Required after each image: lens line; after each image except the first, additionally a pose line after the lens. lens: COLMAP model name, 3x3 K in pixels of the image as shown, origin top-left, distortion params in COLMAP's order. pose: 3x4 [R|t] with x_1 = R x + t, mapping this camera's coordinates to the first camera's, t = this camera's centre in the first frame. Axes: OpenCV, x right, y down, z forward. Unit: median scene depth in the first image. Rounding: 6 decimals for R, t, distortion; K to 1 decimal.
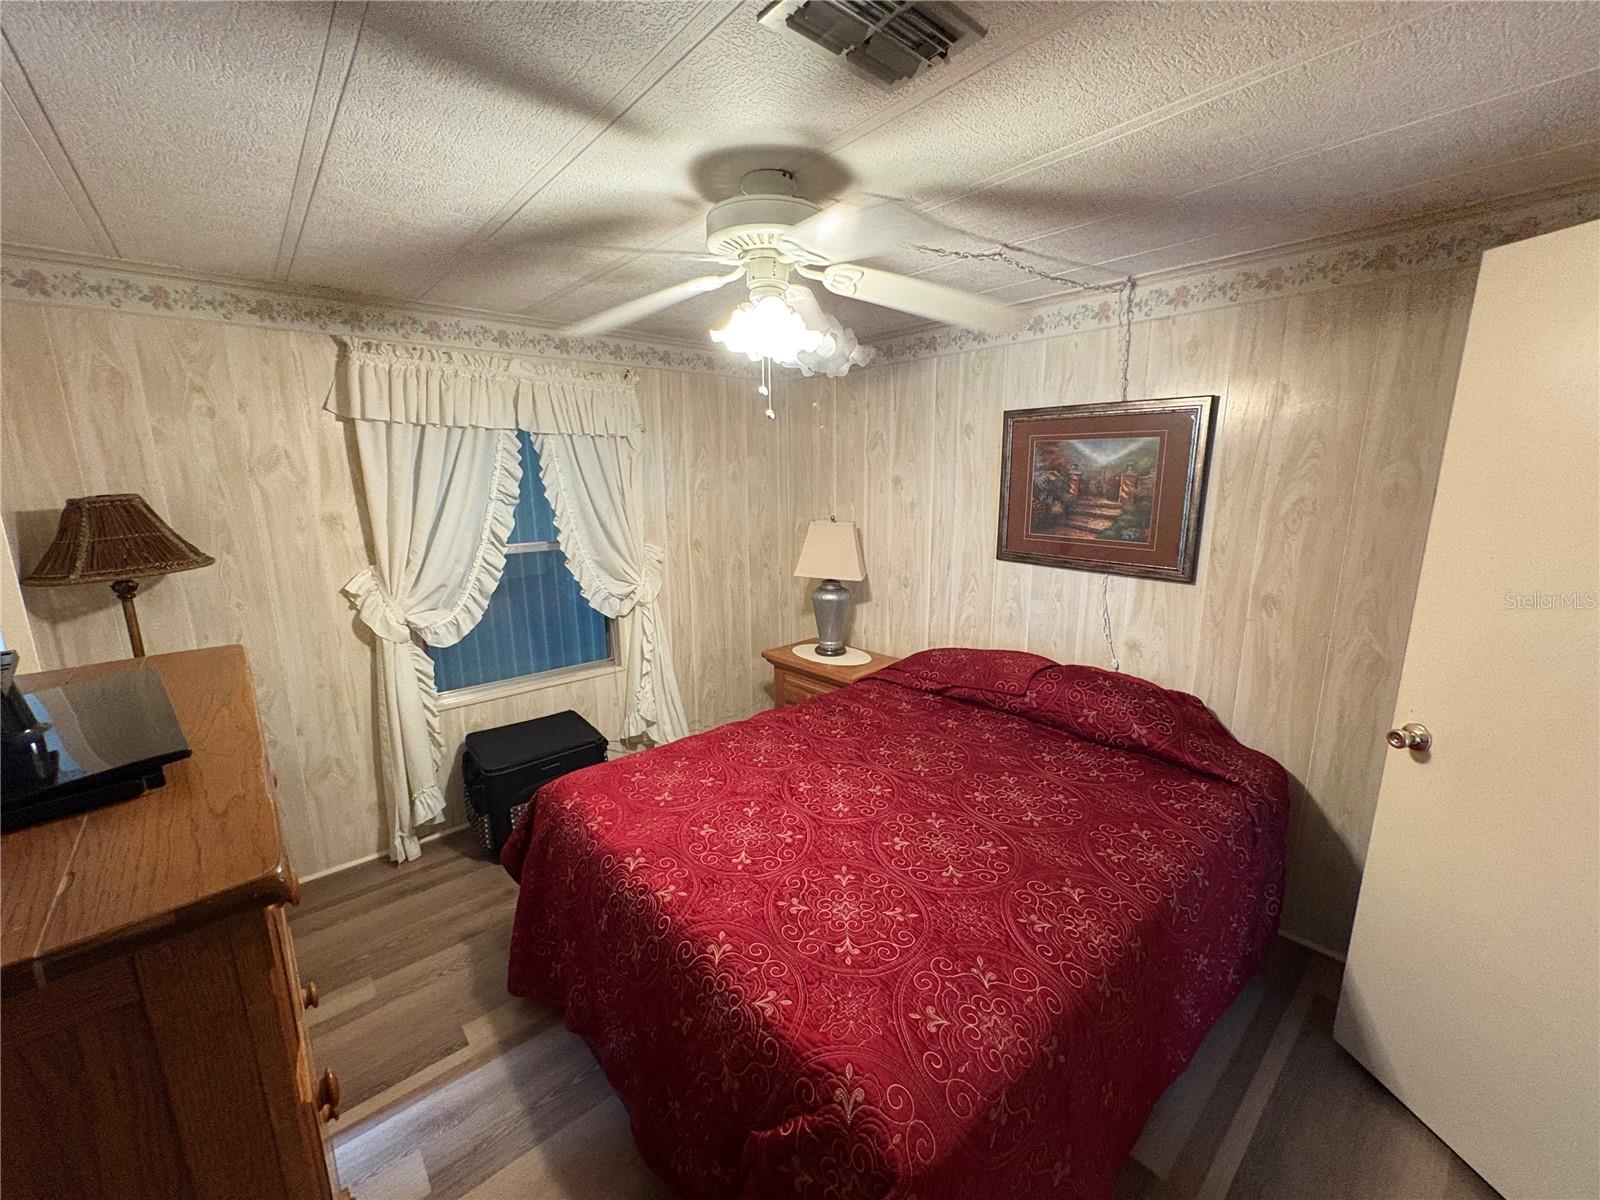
lens RADIAL K [[640.6, 0, 800.0], [0, 640.6, 600.0], [0, 0, 1]] dist [-0.000622, -0.000404]
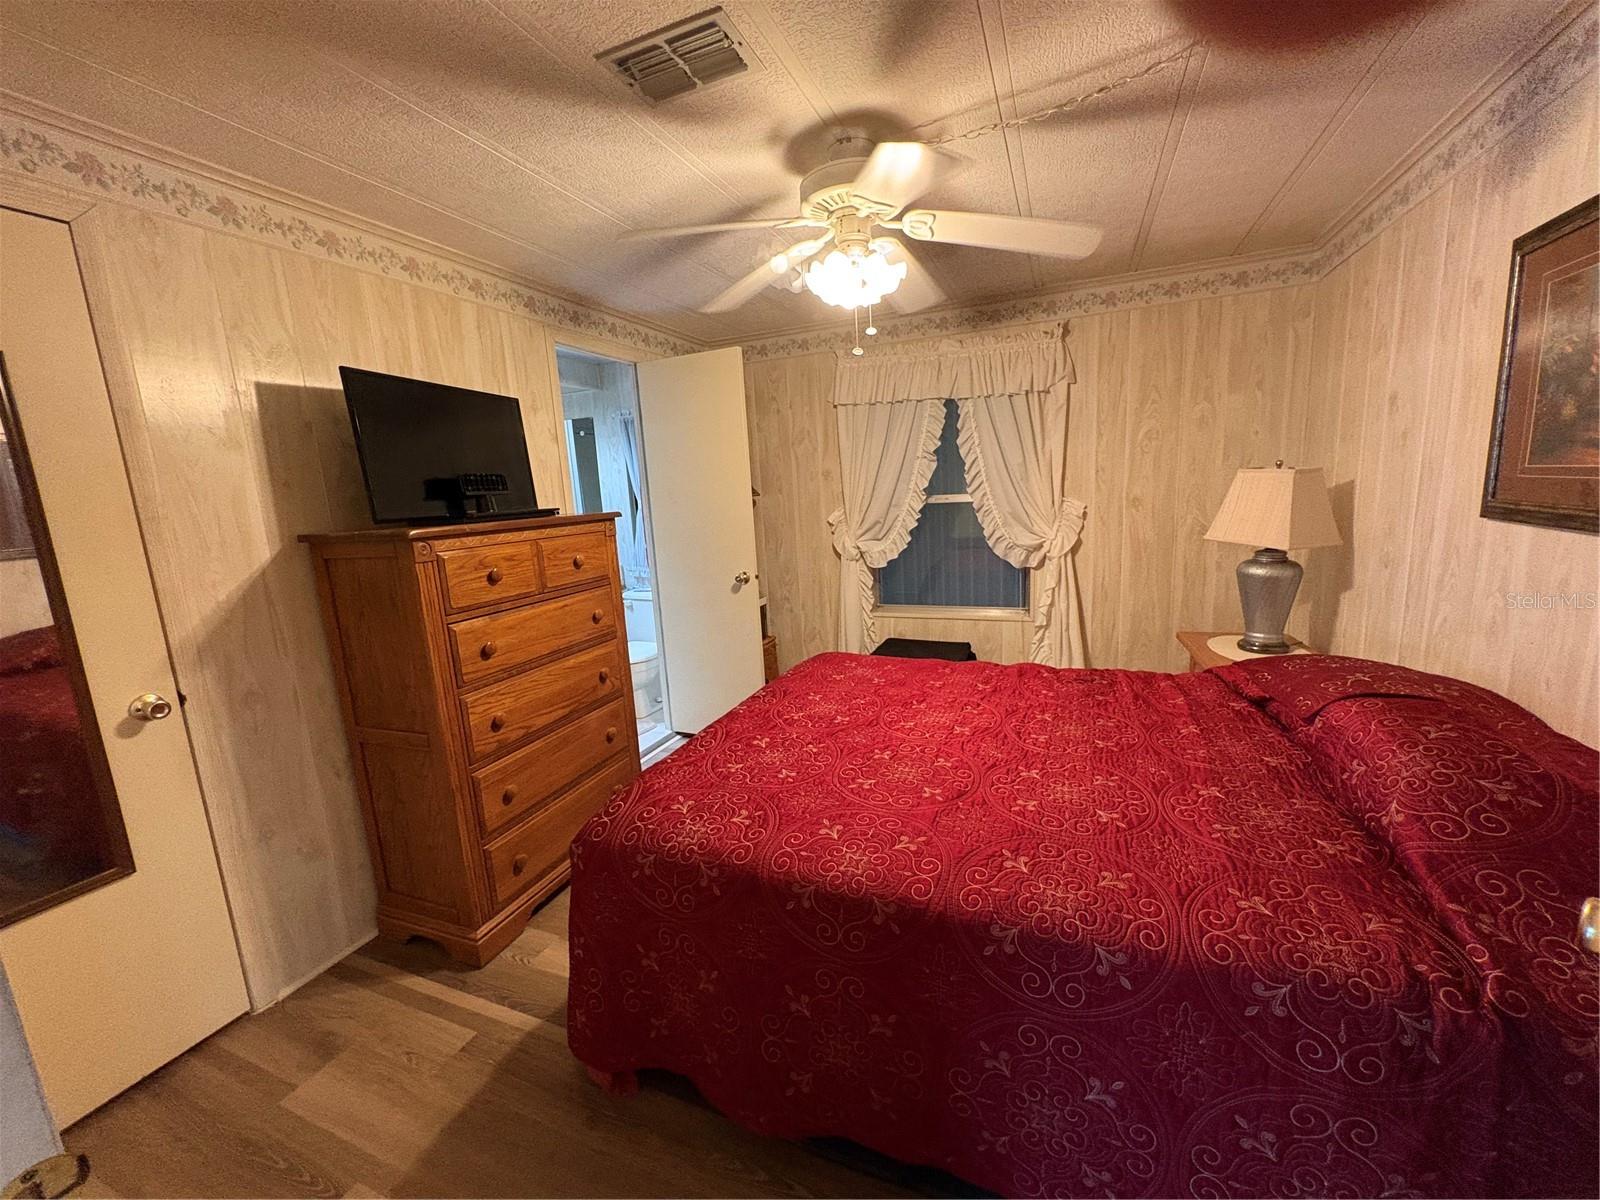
lens RADIAL K [[640.6, 0, 800.0], [0, 640.6, 600.0], [0, 0, 1]] dist [-0.000622, -0.000404]
pose [[0.438731, 0.141453, -0.887415, 0.569585], [-0.130894, 0.987060, 0.092624, 0.034563], [0.889034, 0.075520, 0.451570, 0.238648]]
